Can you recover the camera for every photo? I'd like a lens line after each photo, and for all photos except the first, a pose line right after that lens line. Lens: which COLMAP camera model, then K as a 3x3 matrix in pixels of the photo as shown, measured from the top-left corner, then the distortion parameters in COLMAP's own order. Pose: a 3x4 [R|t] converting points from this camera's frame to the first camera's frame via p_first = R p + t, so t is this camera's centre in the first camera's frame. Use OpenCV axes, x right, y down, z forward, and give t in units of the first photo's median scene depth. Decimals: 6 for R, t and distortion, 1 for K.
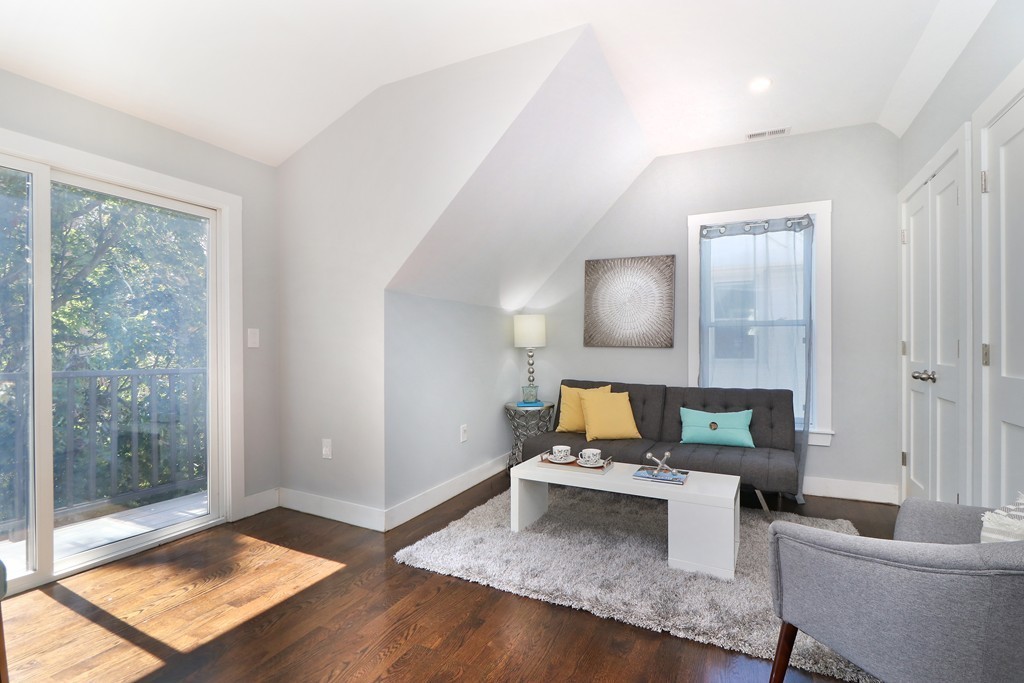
lens RADIAL K [[488.8, 0, 508.4], [0, 488.8, 342.8], [0, 0, 1]] dist [-0.002018, -0.000053]
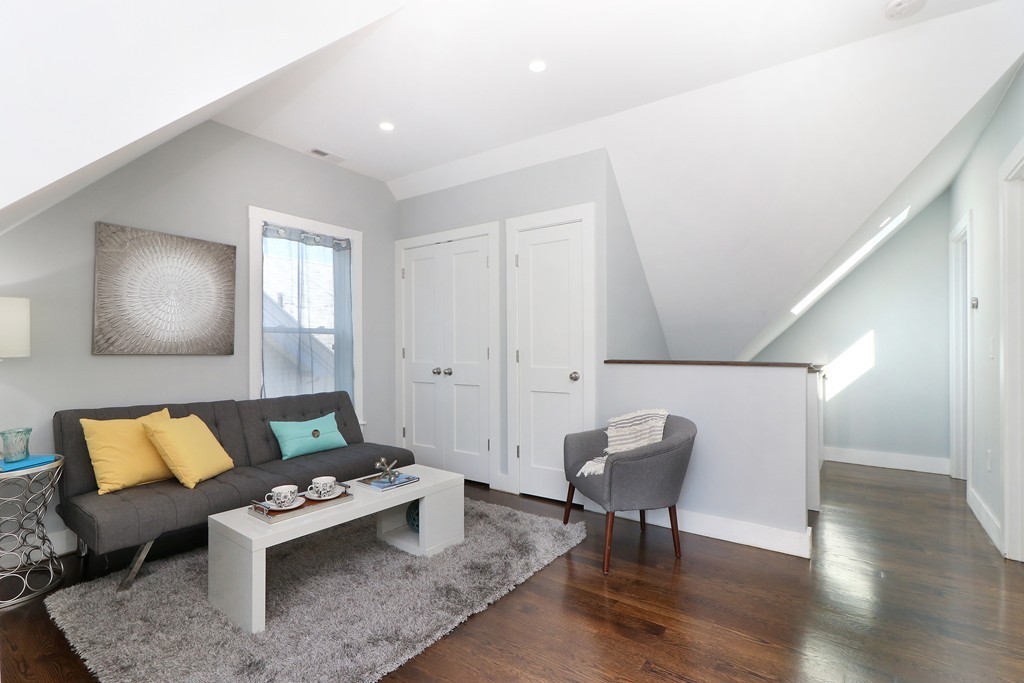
lens RADIAL K [[488.8, 0, 509.4], [0, 488.8, 344.9], [0, 0, 1]] dist [-0.002018, -0.000053]
pose [[0.149611, 0.007964, 0.988713, -0.458142], [0.001011, 0.999966, -0.008208, -0.000356], [-0.988744, 0.002228, 0.149598, 0.426240]]
